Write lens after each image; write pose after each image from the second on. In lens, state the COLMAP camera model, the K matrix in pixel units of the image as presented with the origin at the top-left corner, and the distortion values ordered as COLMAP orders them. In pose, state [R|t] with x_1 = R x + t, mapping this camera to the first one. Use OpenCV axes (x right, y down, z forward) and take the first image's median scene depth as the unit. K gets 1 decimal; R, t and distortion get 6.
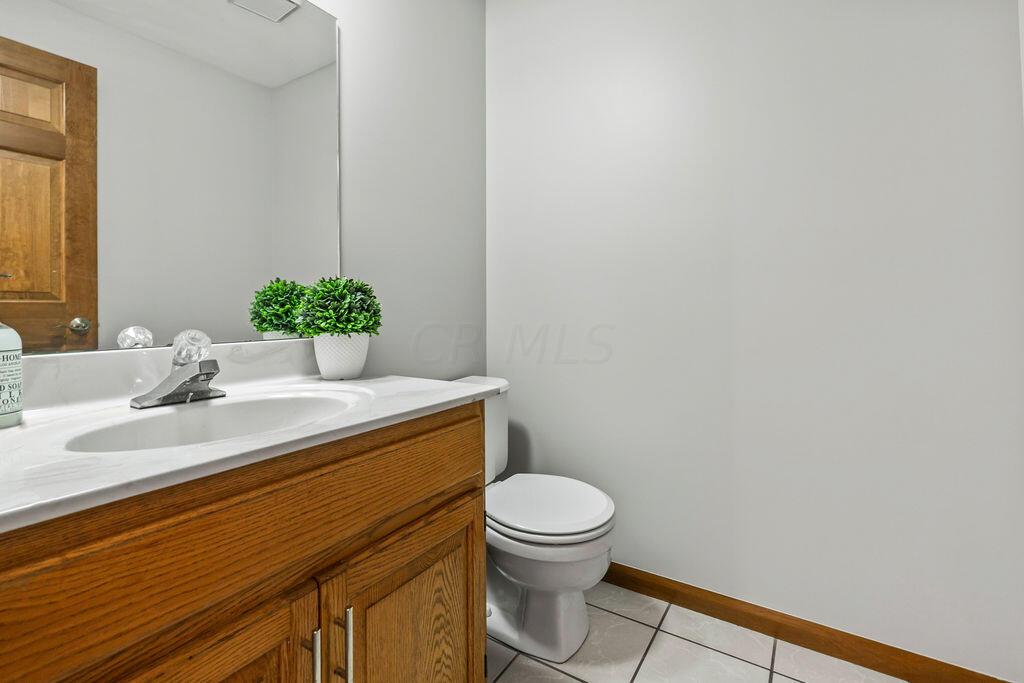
lens RADIAL K [[475.9, 0, 522.7], [0, 475.9, 305.6], [0, 0, 1]] dist [-0.004030, -0.000139]
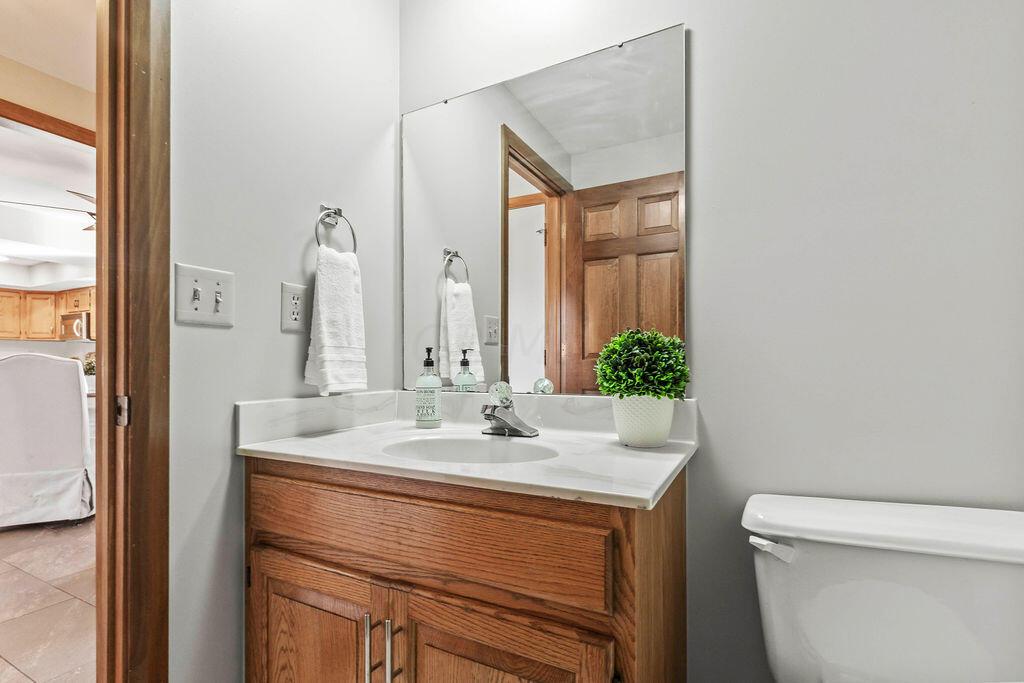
lens RADIAL K [[475.9, 0, 512.6], [0, 475.9, 349.8], [0, 0, 1]] dist [-0.004030, -0.000139]
pose [[0.063438, -0.026669, -0.997629, 0.685769], [0.009543, 0.999613, -0.026115, -0.004088], [0.997940, -0.007863, 0.063668, 0.989410]]
